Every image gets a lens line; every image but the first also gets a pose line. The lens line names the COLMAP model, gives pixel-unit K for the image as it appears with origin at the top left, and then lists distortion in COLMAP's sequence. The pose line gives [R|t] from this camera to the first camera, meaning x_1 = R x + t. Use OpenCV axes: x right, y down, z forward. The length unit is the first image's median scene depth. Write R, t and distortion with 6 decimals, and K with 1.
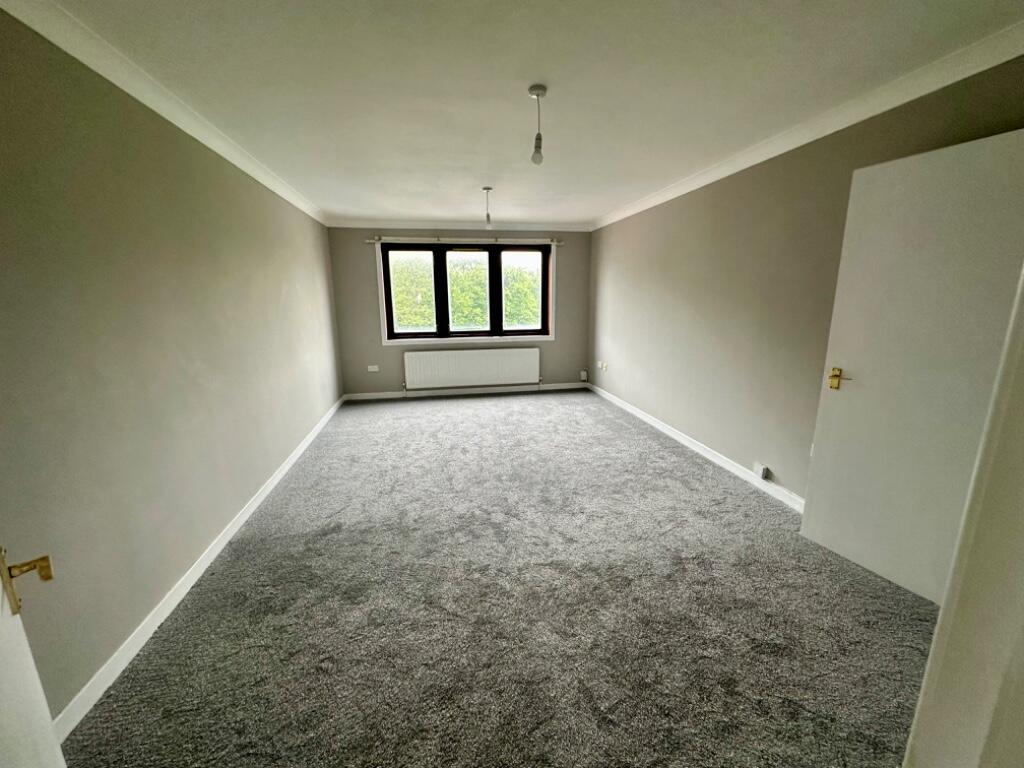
lens RADIAL K [[408.9, 0, 512.2], [0, 408.9, 383.1], [0, 0, 1]] dist [0.000471, 0.000568]
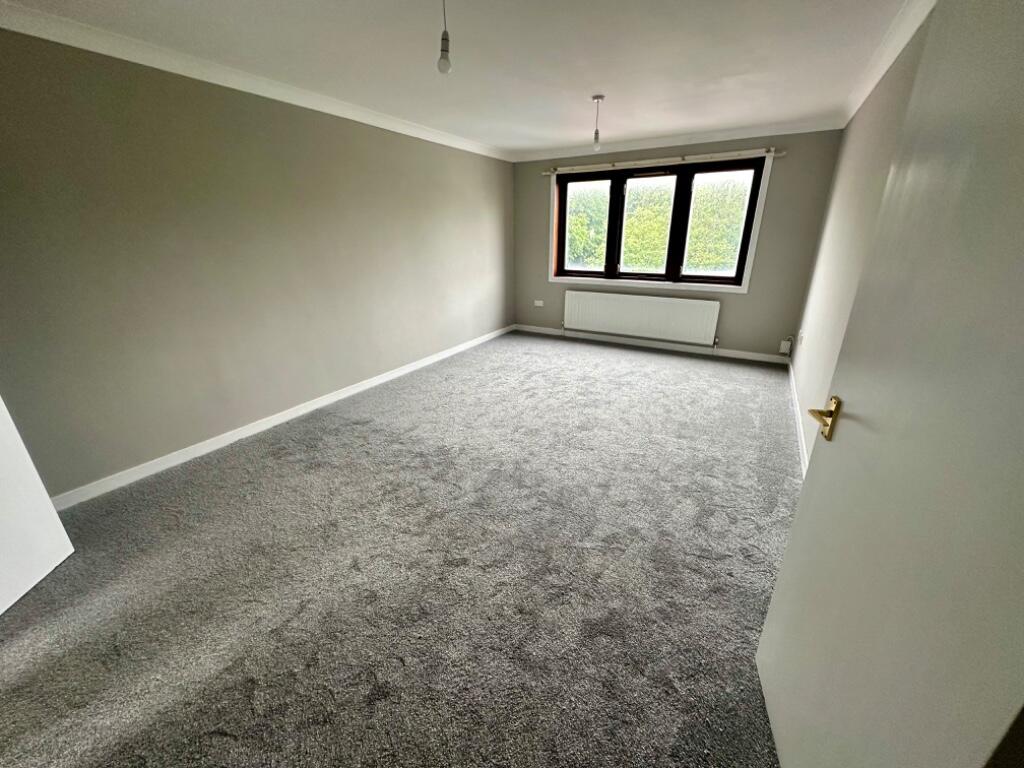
lens RADIAL K [[408.9, 0, 513.7], [0, 408.9, 383.8], [0, 0, 1]] dist [0.000471, 0.000568]
pose [[0.752947, 0.234375, -0.614931, 0.346305], [-0.138662, 0.969954, 0.199906, -0.041950], [0.643307, -0.065251, 0.762822, 0.168107]]
